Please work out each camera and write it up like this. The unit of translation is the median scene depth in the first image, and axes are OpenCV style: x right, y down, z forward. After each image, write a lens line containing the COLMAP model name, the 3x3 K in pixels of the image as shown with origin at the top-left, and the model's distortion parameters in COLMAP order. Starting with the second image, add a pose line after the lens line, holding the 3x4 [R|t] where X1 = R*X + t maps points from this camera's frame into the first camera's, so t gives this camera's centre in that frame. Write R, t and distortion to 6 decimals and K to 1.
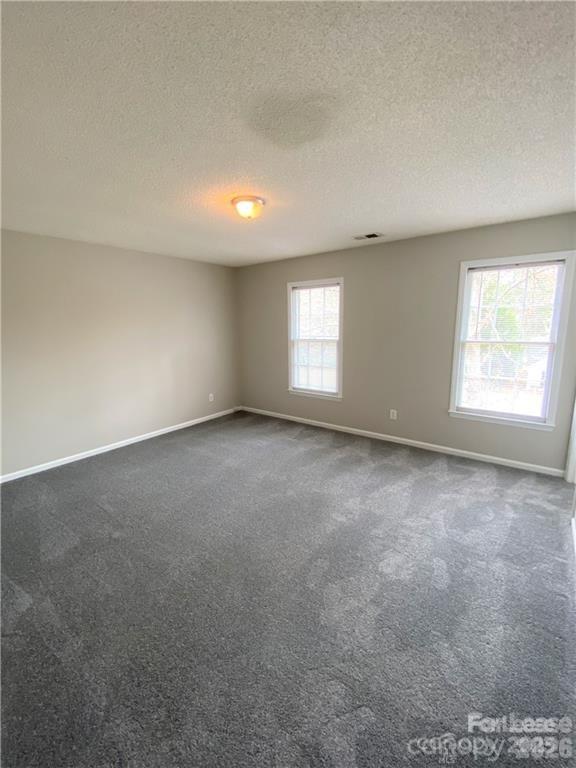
lens RADIAL K [[309.2, 0, 288.0], [0, 309.2, 384.0], [0, 0, 1]] dist [-0.000604, -0.000067]
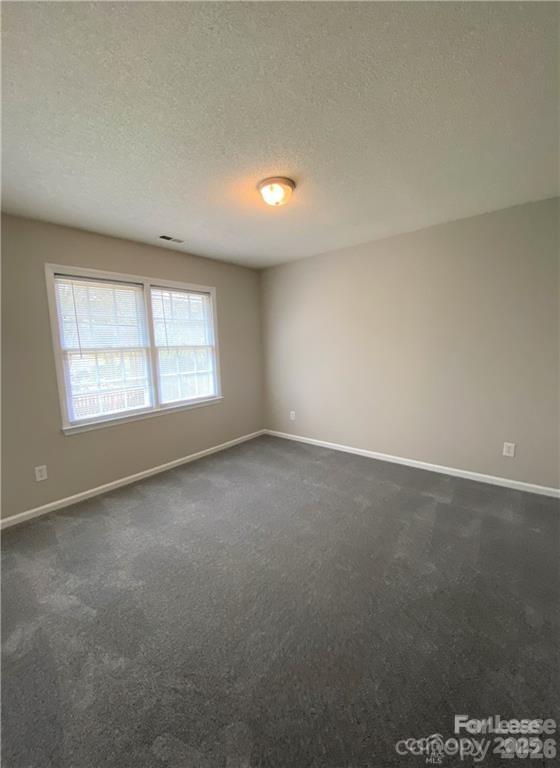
lens RADIAL K [[344.3, 0, 280.0], [0, 344.3, 384.0], [0, 0, 1]] dist [0.000211, 0.000016]
pose [[0.018969, -0.129789, 0.991360, -0.732542], [0.181106, 0.975582, 0.124258, -0.084217], [-0.983281, 0.177184, 0.042012, 0.536575]]
